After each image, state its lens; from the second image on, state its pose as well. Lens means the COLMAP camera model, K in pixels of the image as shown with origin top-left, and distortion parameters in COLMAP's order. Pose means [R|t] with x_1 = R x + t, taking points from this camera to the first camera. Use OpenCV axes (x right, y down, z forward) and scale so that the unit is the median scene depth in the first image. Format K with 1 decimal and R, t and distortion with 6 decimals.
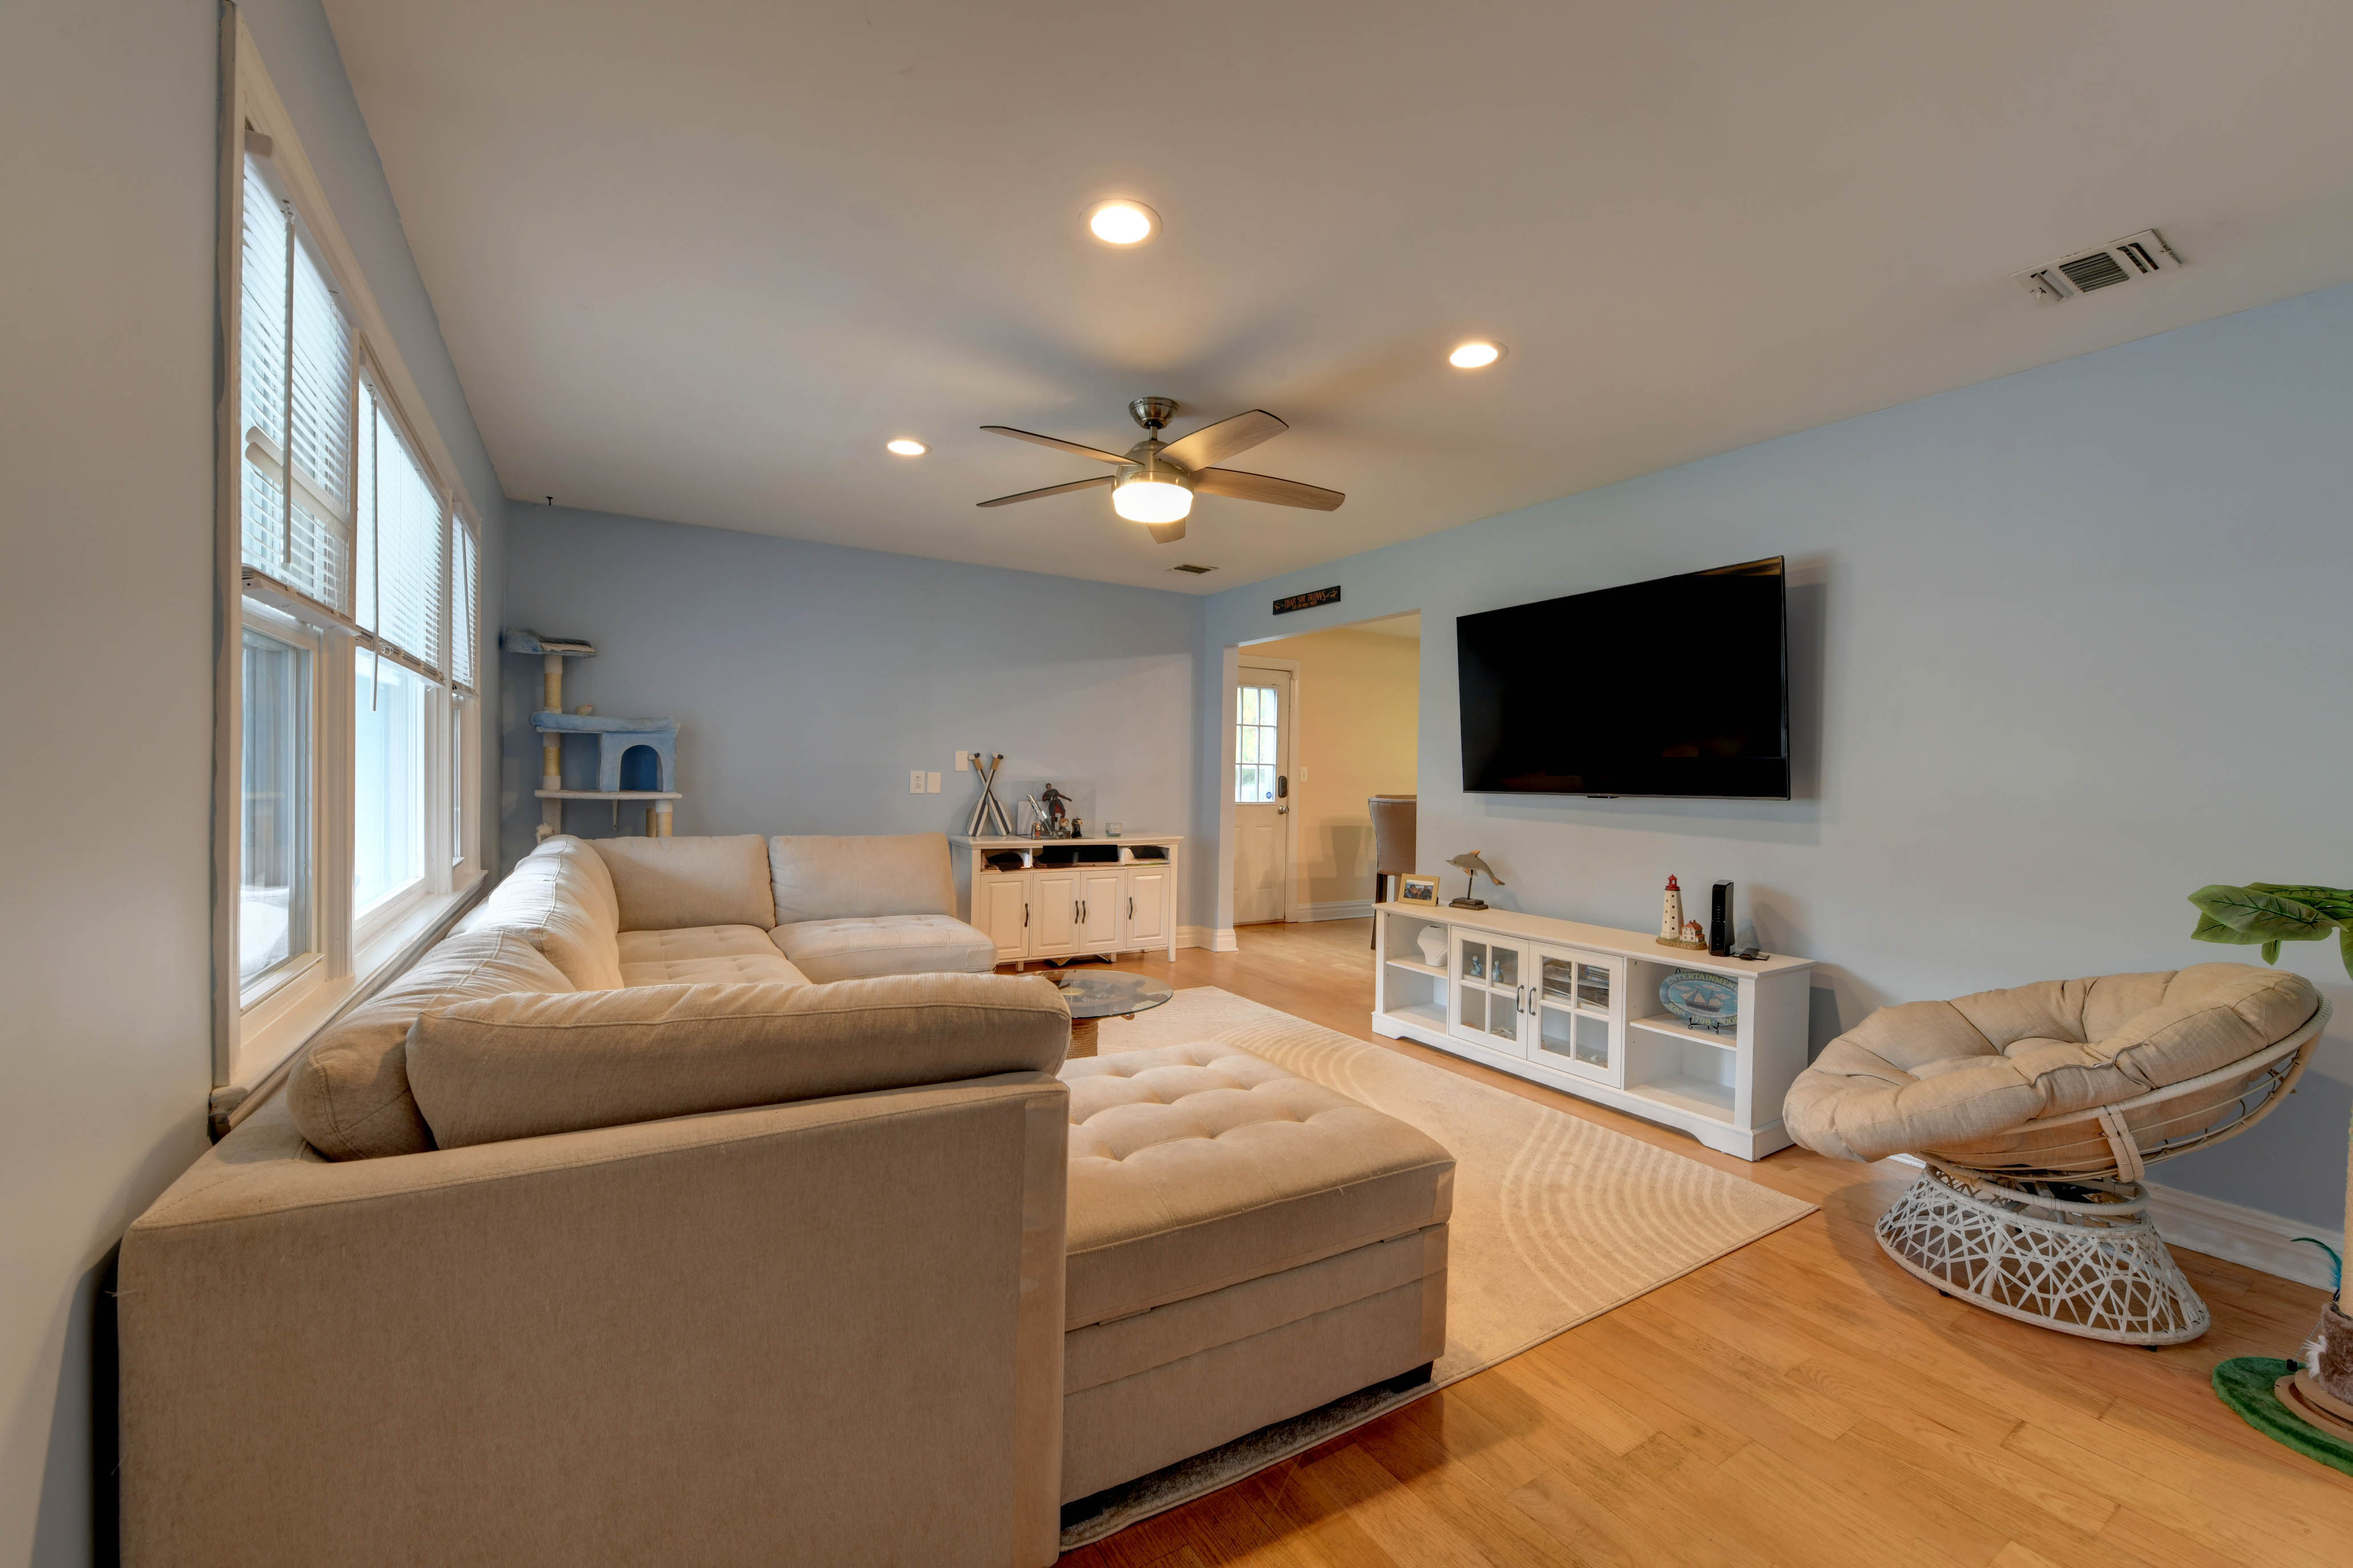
lens RADIAL K [[940.2, 0, 1176.5], [0, 940.2, 784.0], [0, 0, 1]] dist [-0.000282, -0.000024]
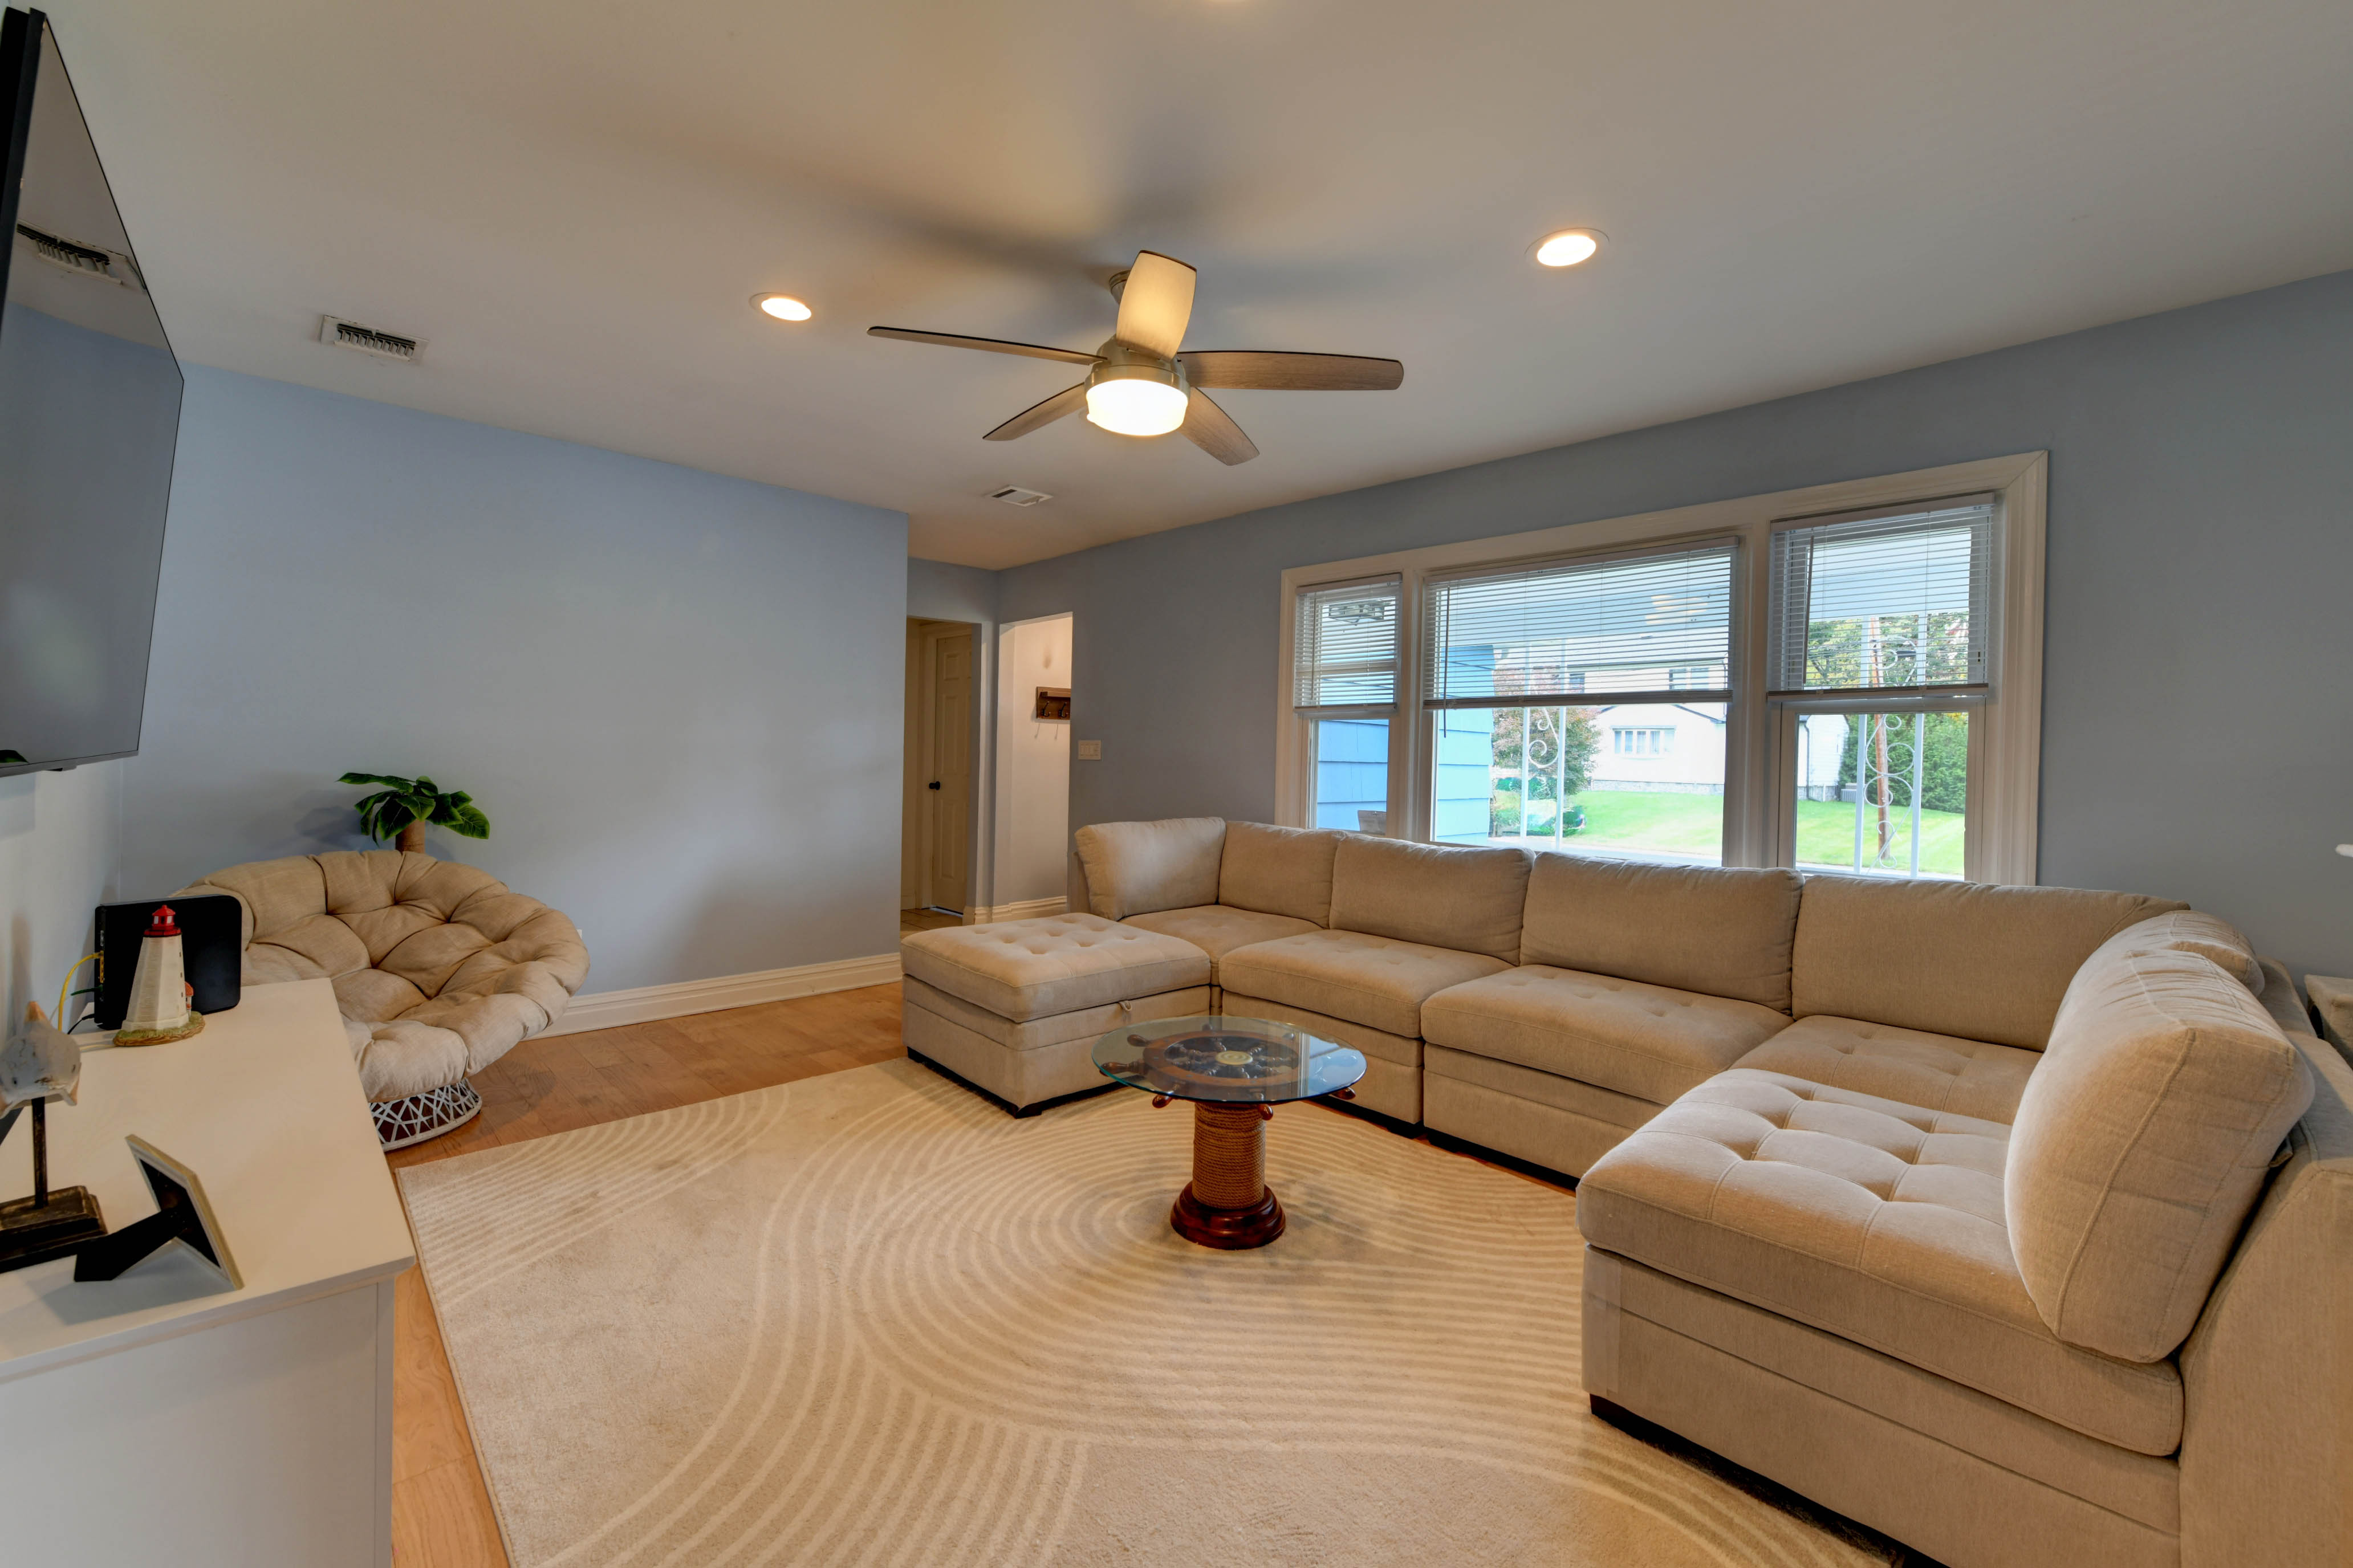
lens RADIAL K [[956.1, 0, 1171.5], [0, 956.1, 754.9], [0, 0, 1]] dist [-0.000204, 0.000000]
pose [[-0.977969, -0.043457, -0.204175, 0.055436], [-0.045532, 0.998948, 0.005477, -0.008088], [0.203722, 0.014653, -0.978919, 0.978530]]
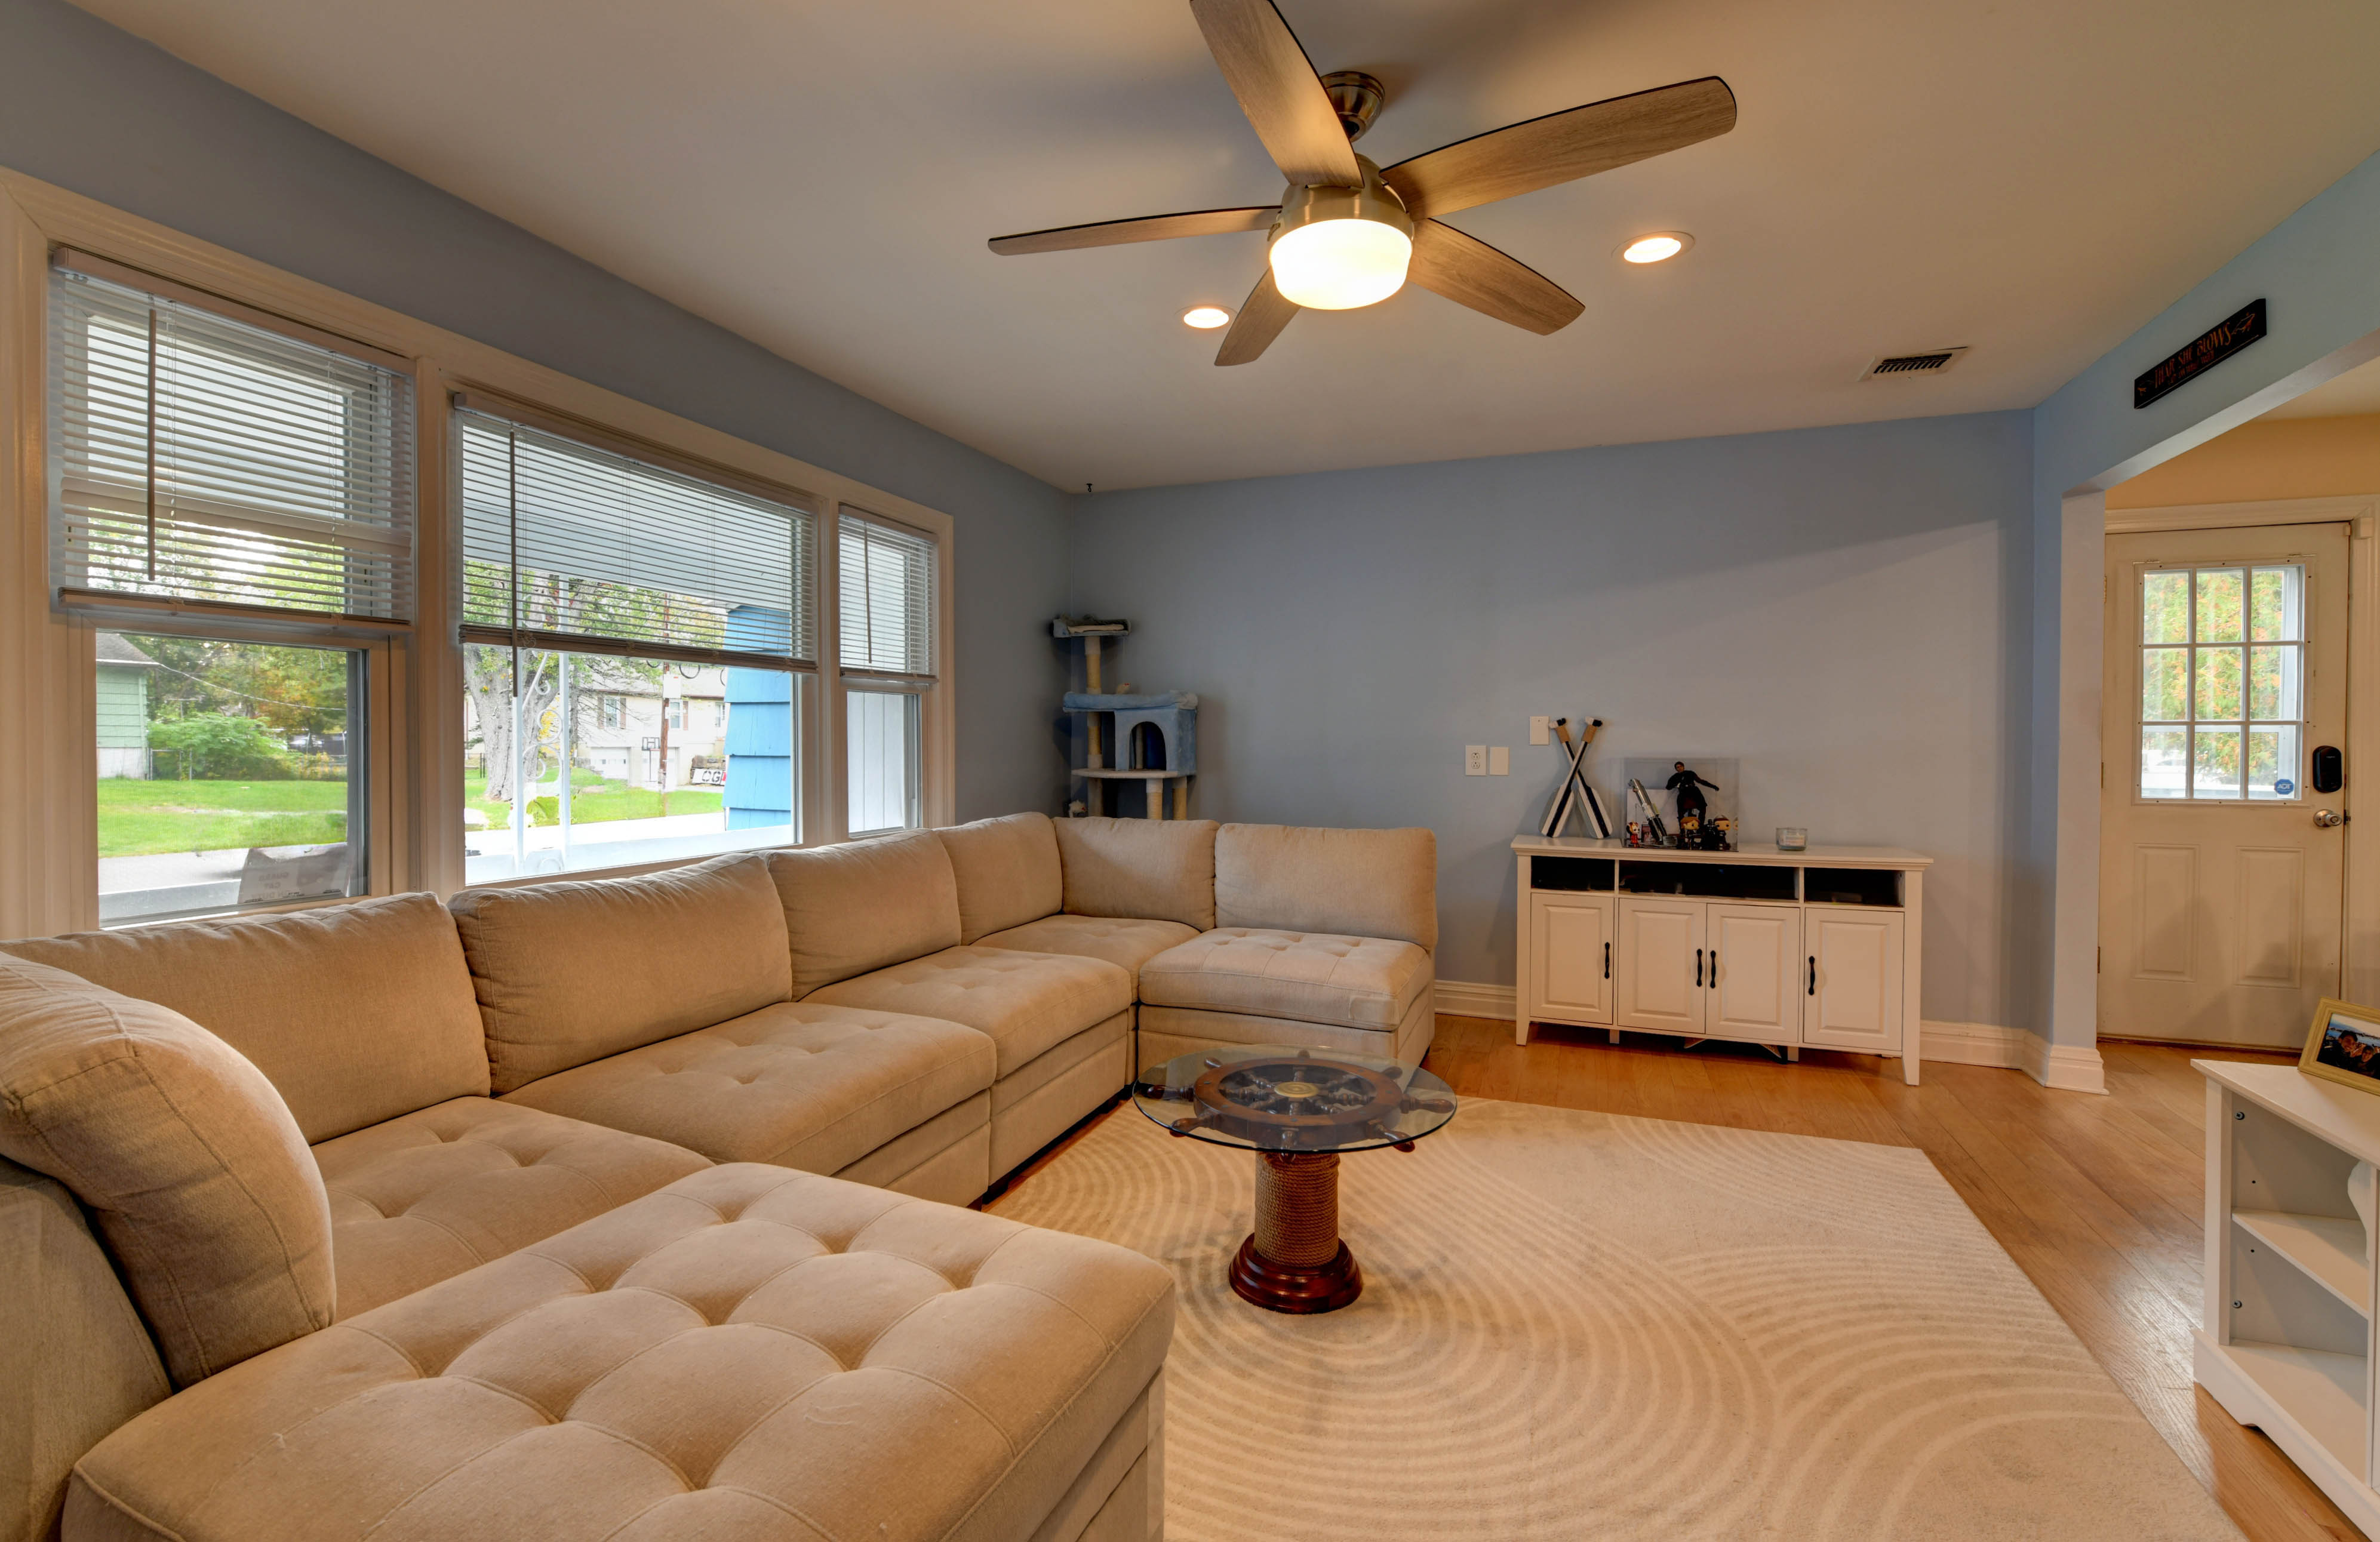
lens RADIAL K [[1043.2, 0, 1185.1], [0, 1043.2, 759.5], [0, 0, 1]] dist [0.001254, -0.007158]
pose [[0.604470, -0.003798, -0.796619, 0.229300], [-0.000953, 0.999984, -0.005490, 0.001996], [0.796628, 0.004078, 0.604457, 0.296734]]
